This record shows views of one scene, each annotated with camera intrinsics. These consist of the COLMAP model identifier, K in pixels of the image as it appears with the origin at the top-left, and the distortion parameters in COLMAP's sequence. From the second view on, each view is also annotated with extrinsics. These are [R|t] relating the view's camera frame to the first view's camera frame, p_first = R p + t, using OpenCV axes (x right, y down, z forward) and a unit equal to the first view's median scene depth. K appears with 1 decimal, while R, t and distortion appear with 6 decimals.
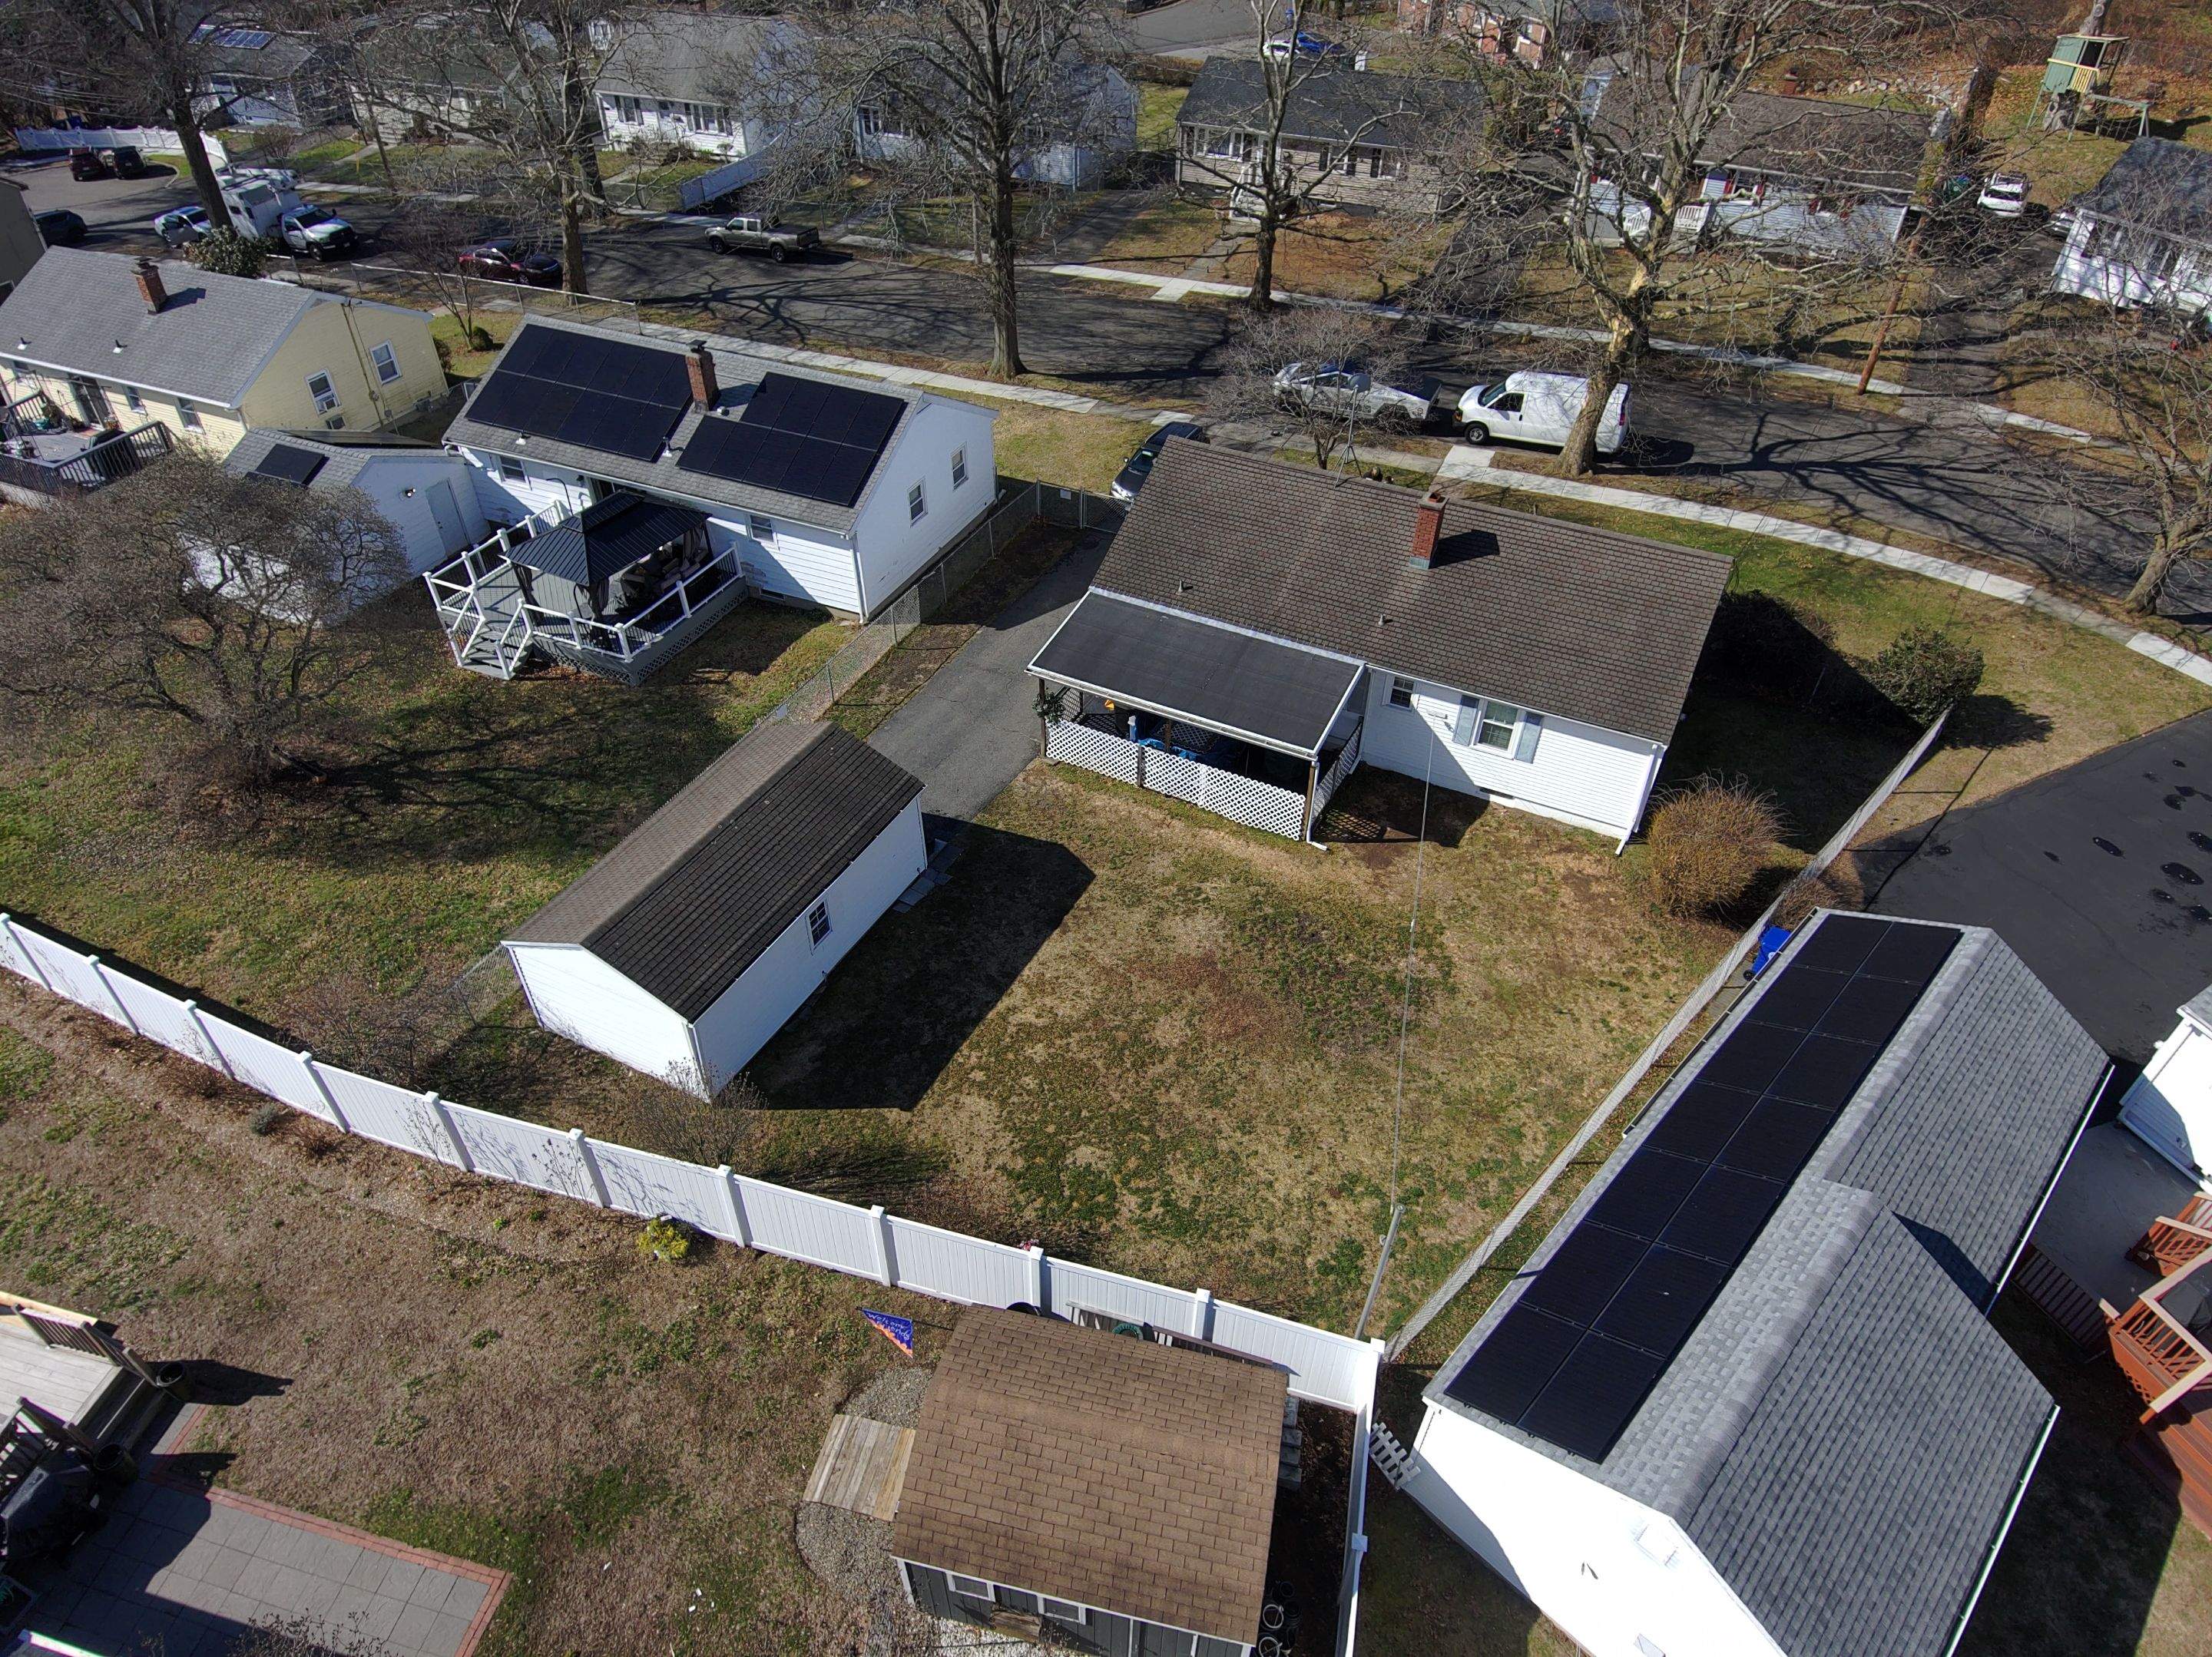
lens RADIAL K [[1303.6, 0, 1111.8], [0, 1303.6, 822.0], [0, 0, 1]] dist [0.074842, -0.101438]
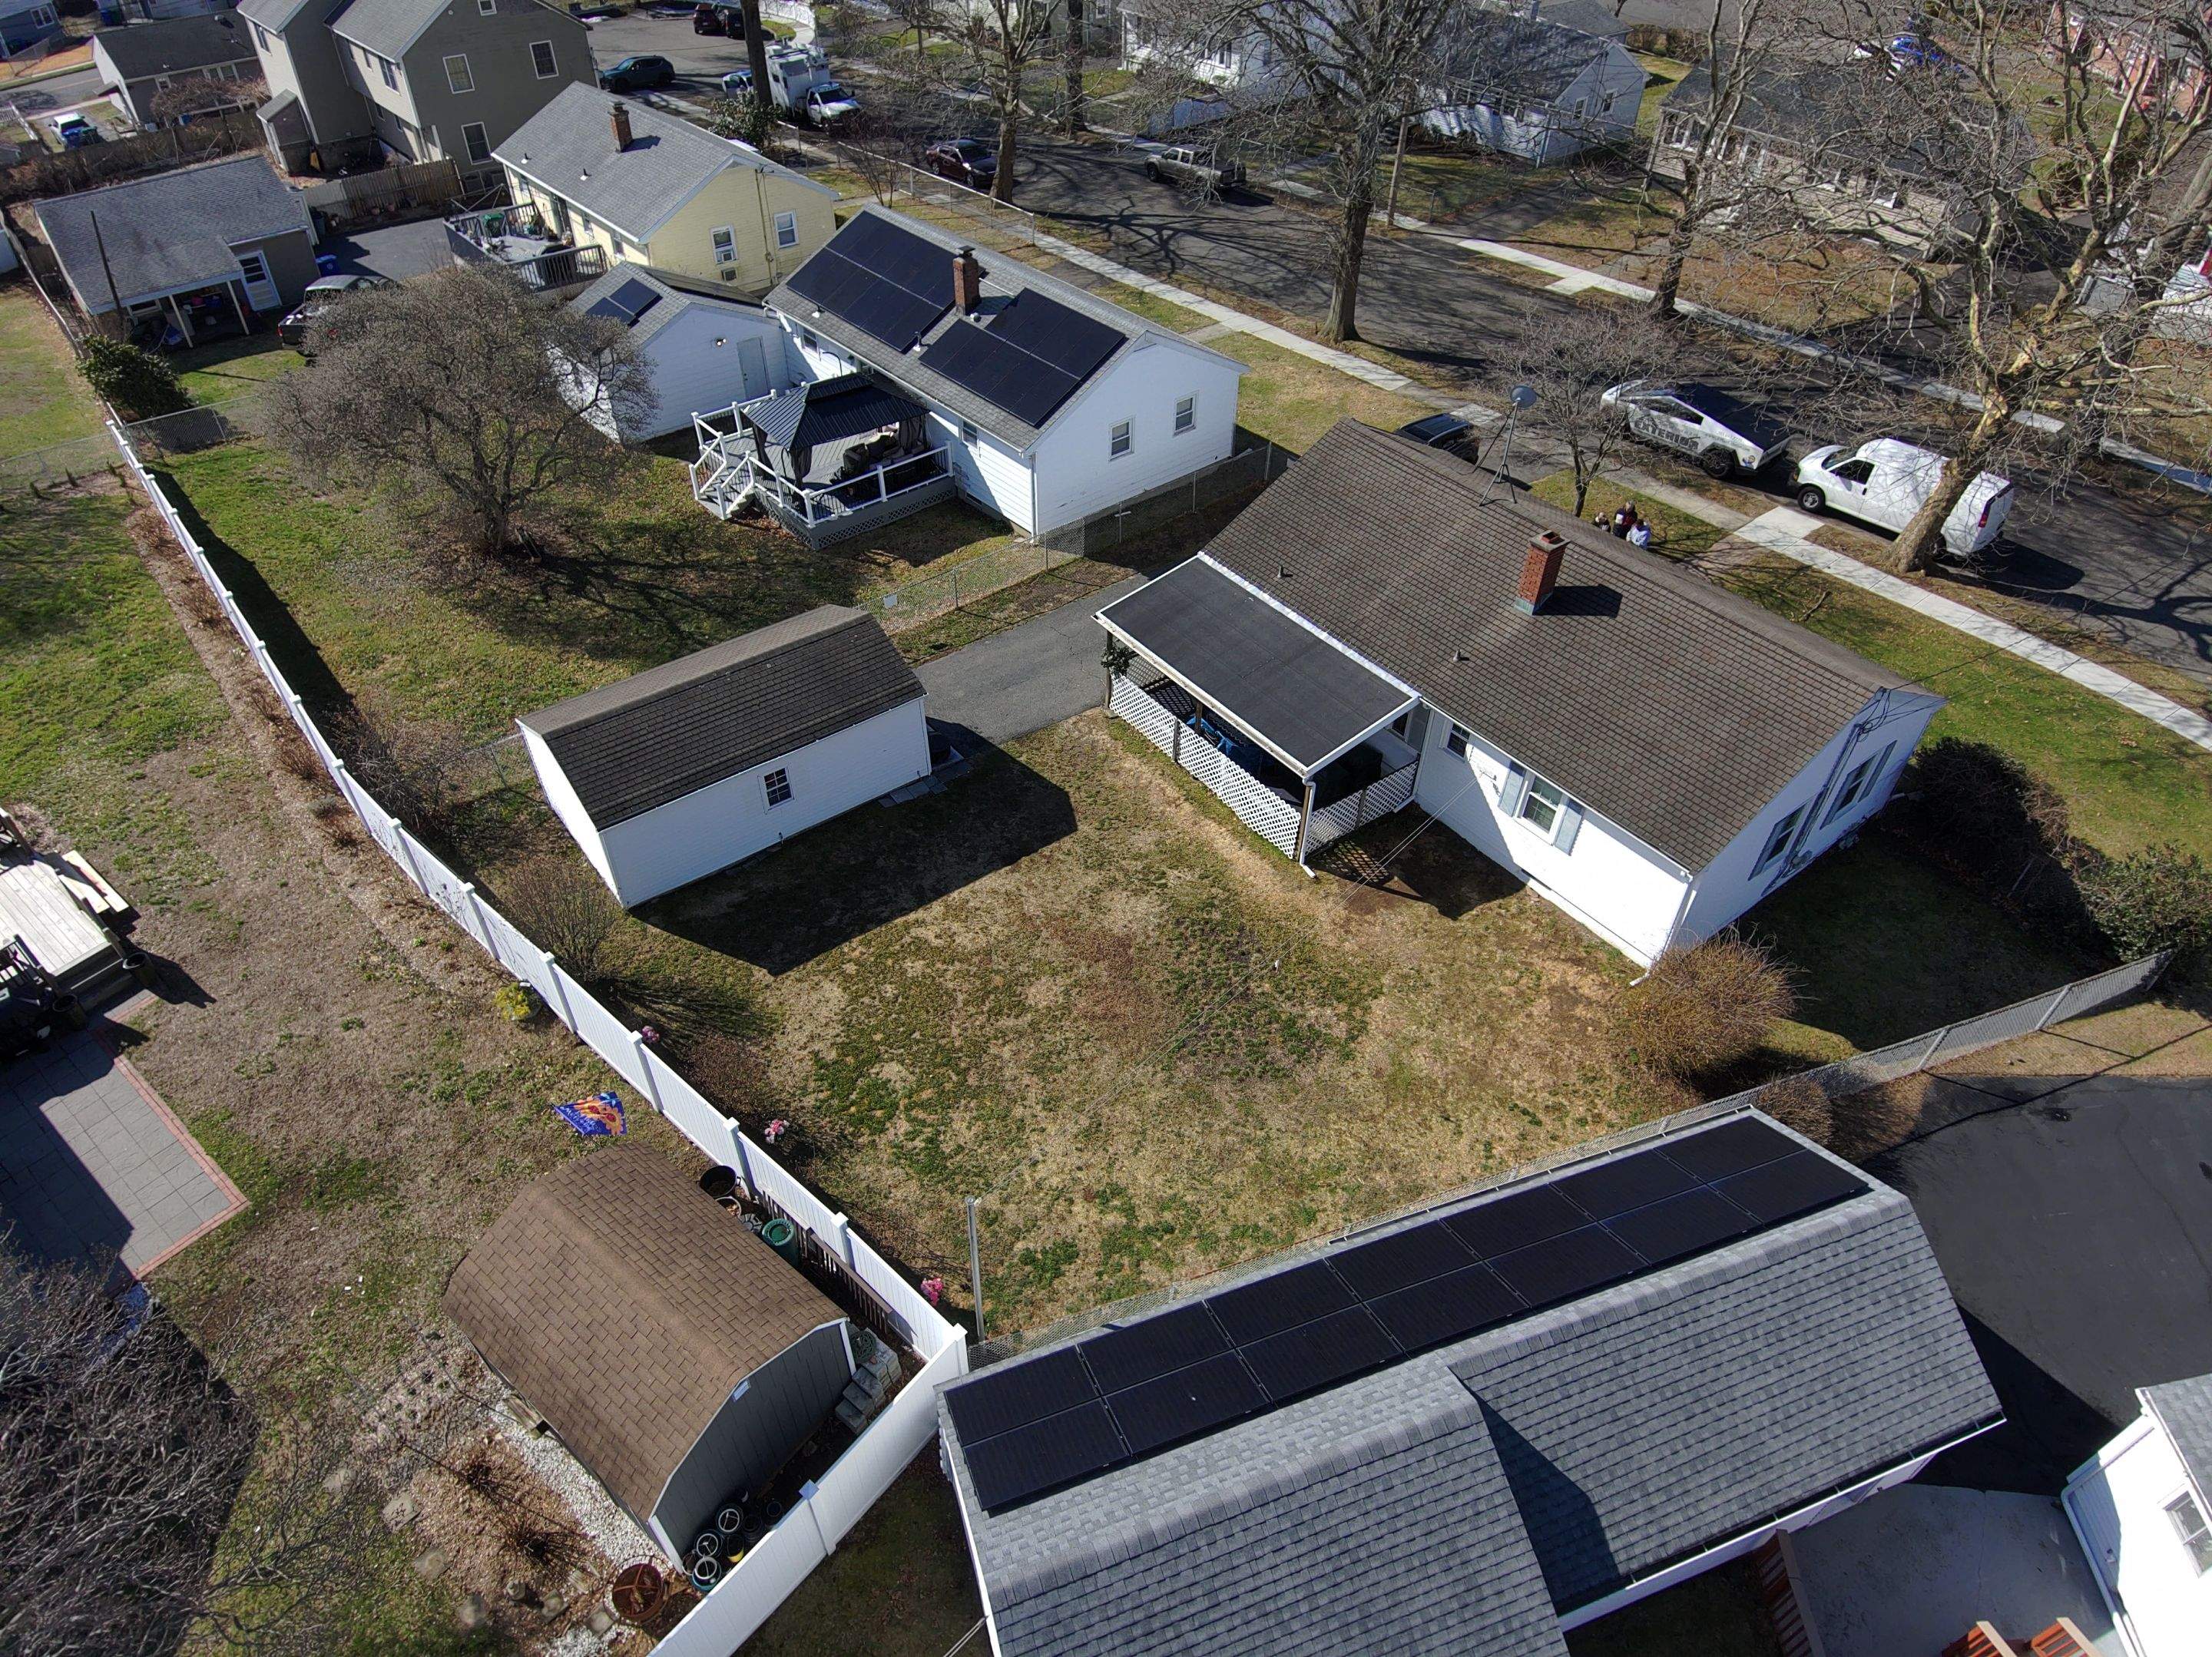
lens RADIAL K [[1298.9, 0, 1111.1], [0, 1298.9, 829.6], [0, 0, 1]] dist [0.068485, -0.098094]
pose [[0.901455, 0.293714, -0.317979, 0.287202], [-0.282830, 0.955744, 0.081001, -0.041224], [0.327698, 0.016916, 0.944631, 0.062005]]
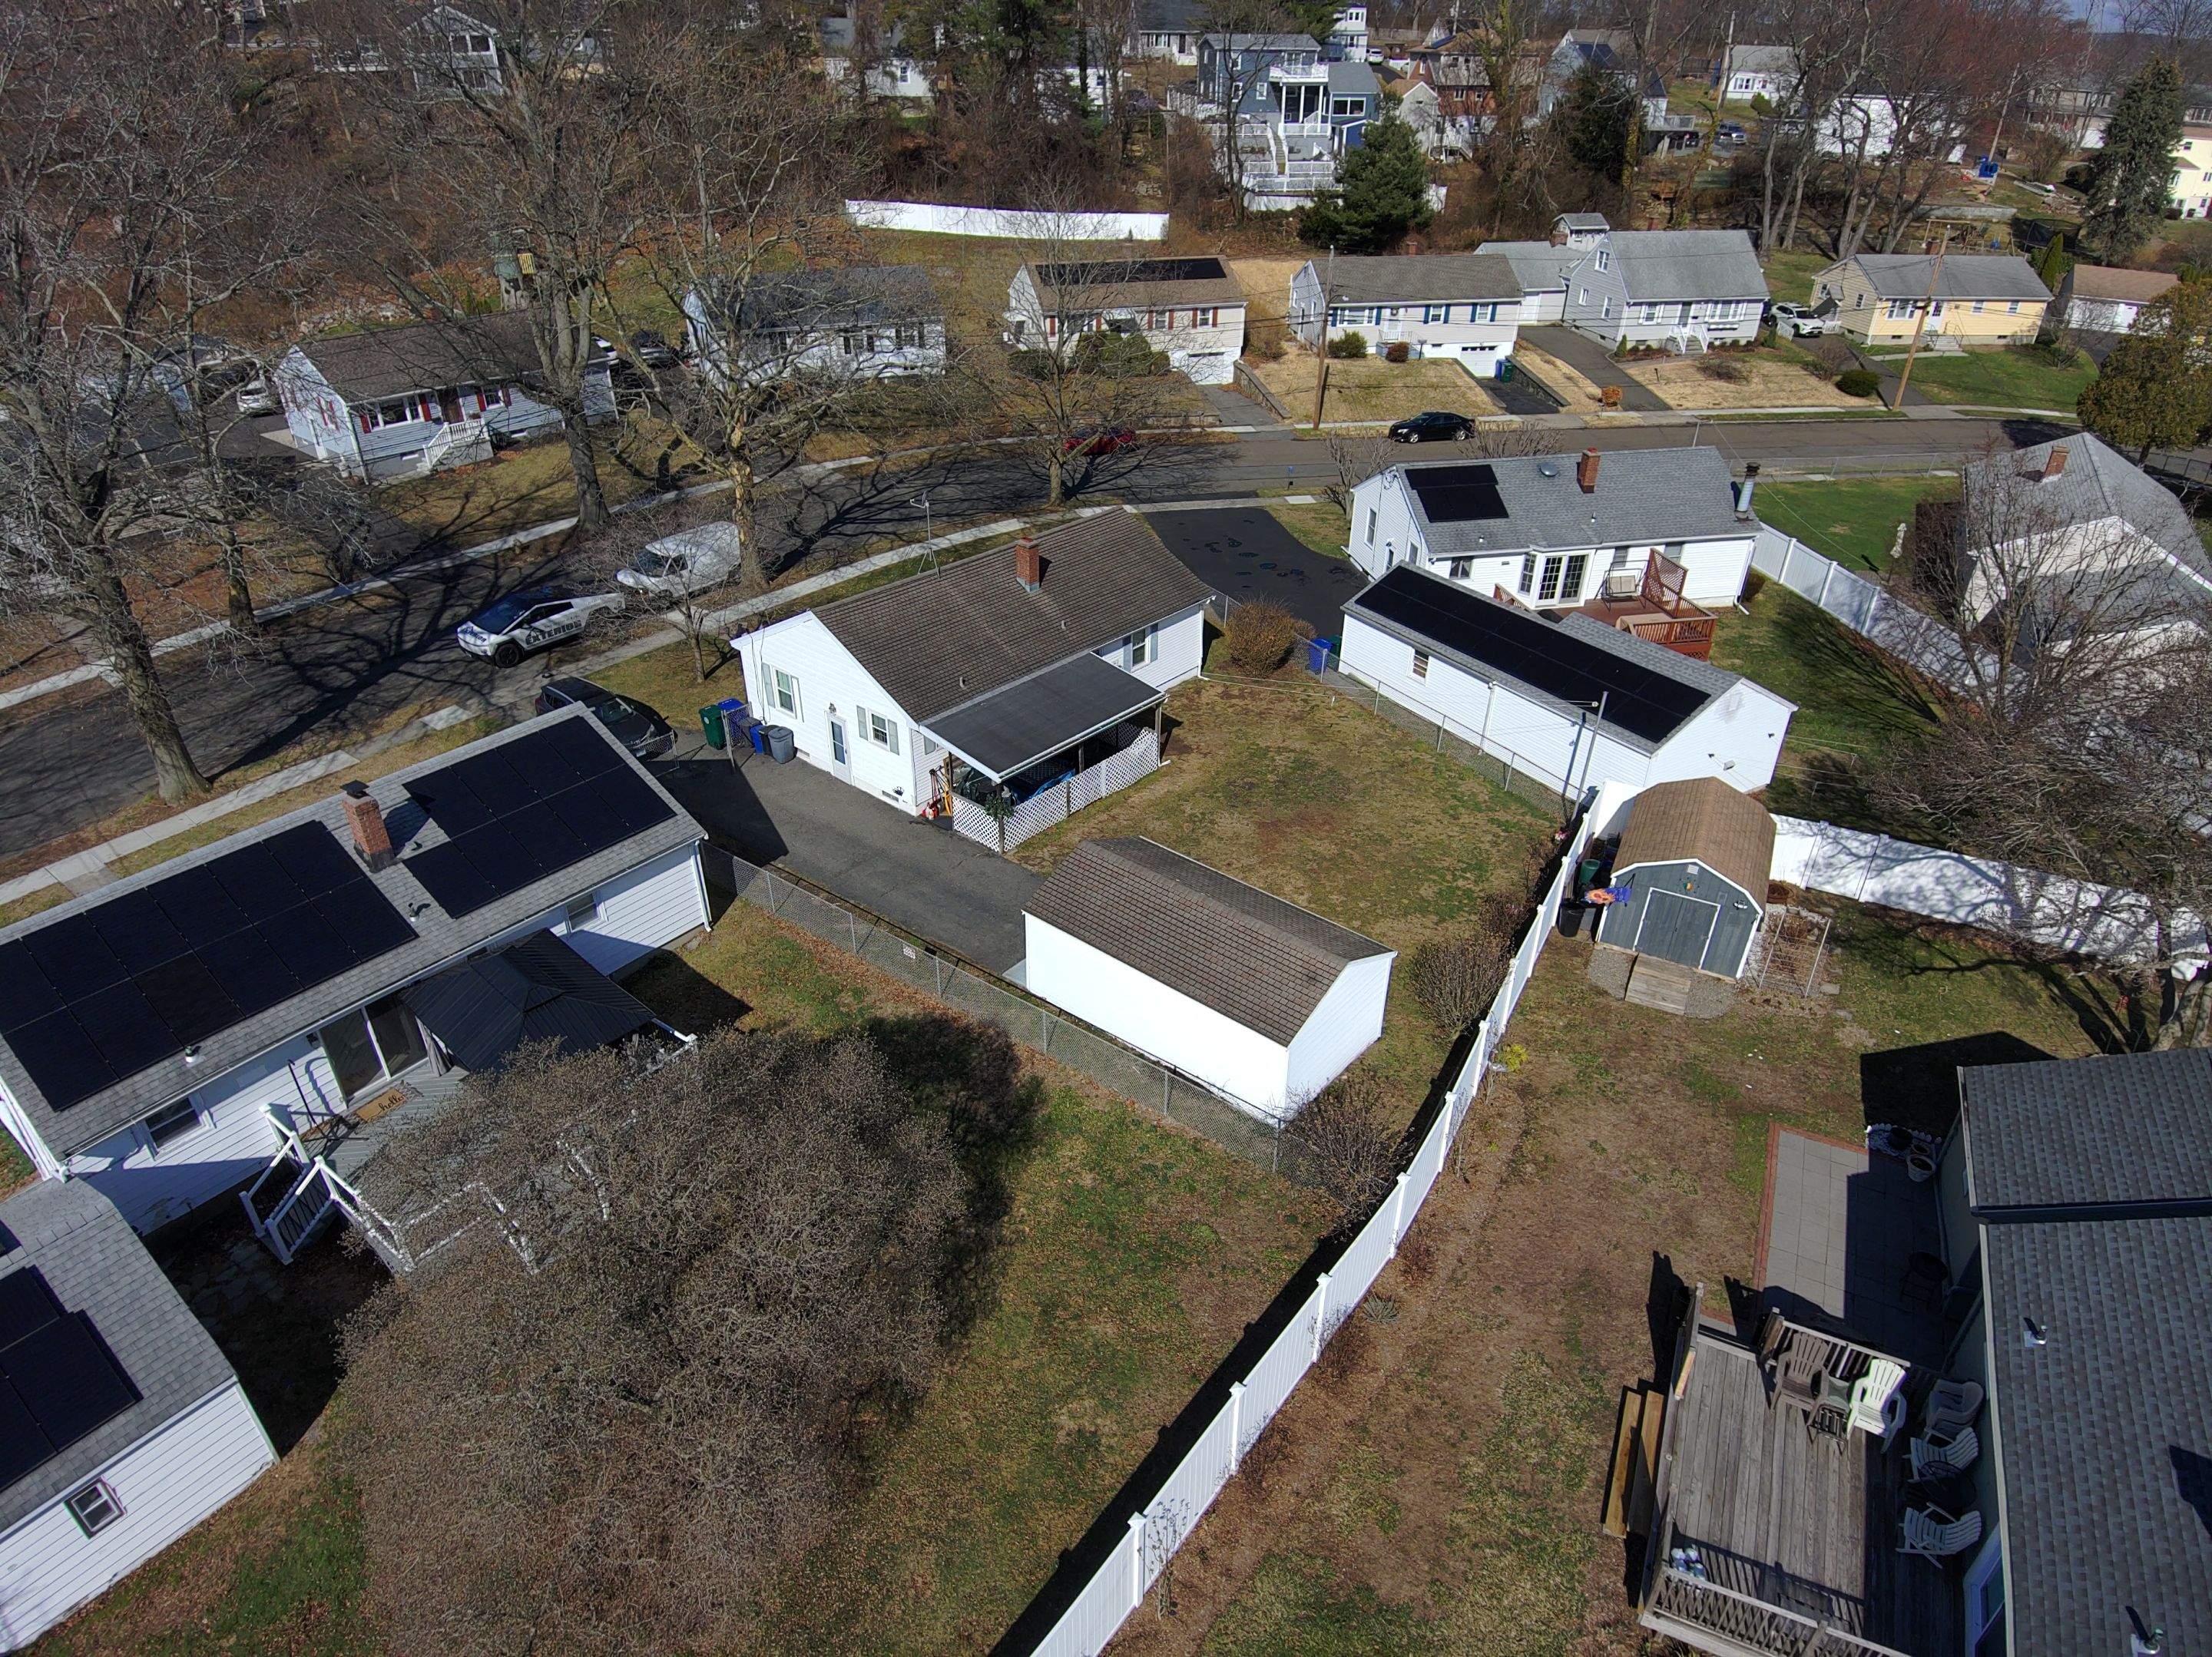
lens RADIAL K [[1289.9, 0, 1106.0], [0, 1289.9, 828.5], [0, 0, 1]] dist [0.110209, -0.162795]
pose [[0.247967, -0.510536, 0.823325, -0.926948], [0.625072, 0.733610, 0.266647, -0.304440], [-0.740133, 0.448518, 0.501034, 0.349169]]
